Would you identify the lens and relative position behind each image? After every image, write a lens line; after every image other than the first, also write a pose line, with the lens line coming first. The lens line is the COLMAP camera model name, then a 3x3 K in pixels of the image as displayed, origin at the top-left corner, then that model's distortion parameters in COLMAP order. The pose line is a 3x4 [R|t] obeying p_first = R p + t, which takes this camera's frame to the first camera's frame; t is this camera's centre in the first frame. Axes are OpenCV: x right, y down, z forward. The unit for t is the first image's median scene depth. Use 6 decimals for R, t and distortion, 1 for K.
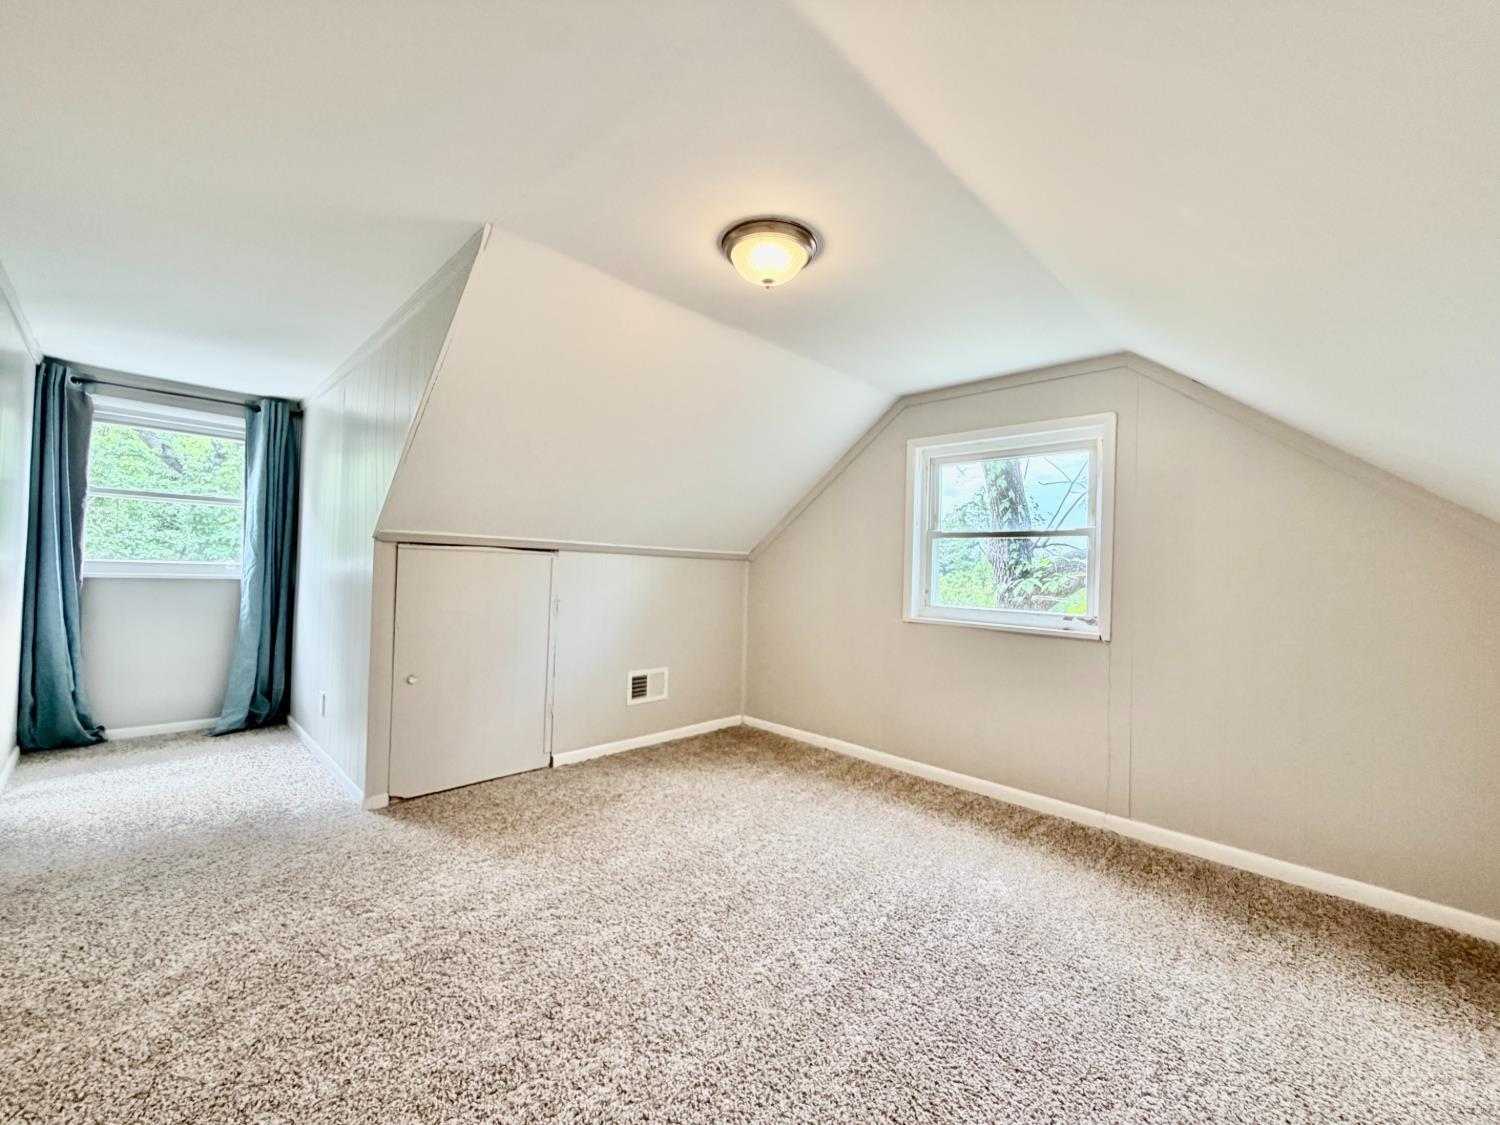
lens RADIAL K [[600.4, 0, 746.4], [0, 600.4, 561.0], [0, 0, 1]] dist [-0.000121, 0.000252]
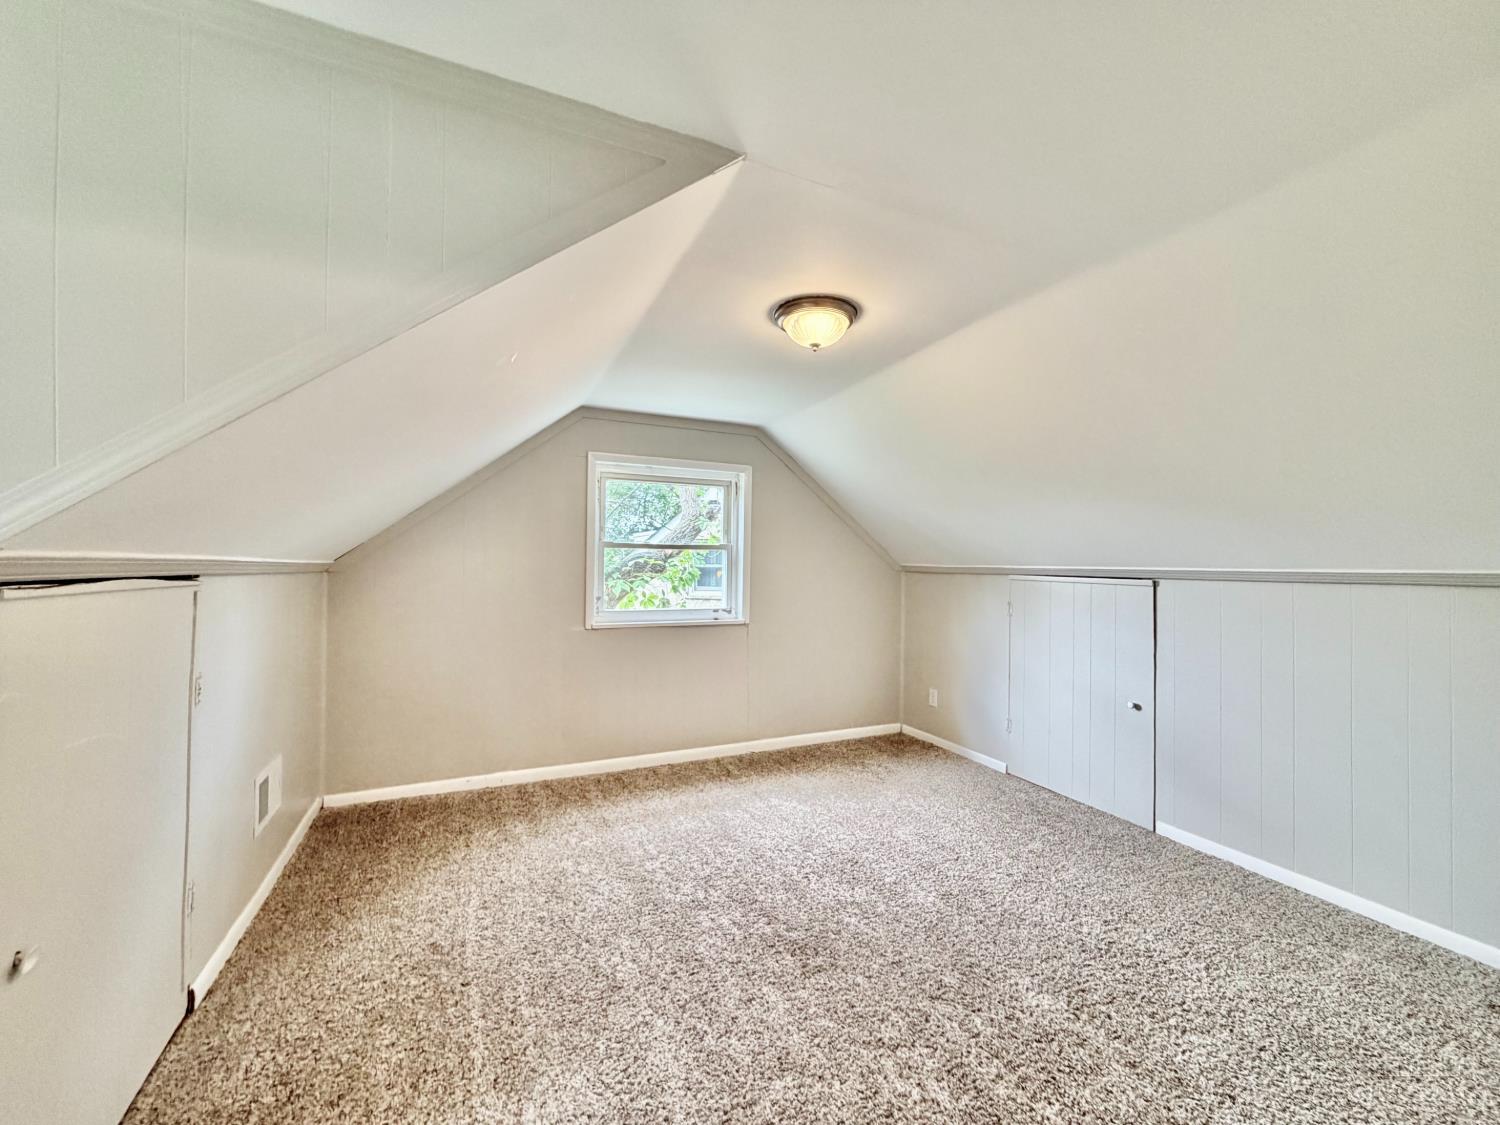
lens RADIAL K [[600.4, 0, 746.4], [0, 600.4, 561.0], [0, 0, 1]] dist [-0.000121, 0.000252]
pose [[0.360851, -0.022504, 0.932352, -0.654616], [-0.006880, 0.999617, 0.026790, -0.050005], [-0.932598, -0.016082, 0.360558, 0.421842]]
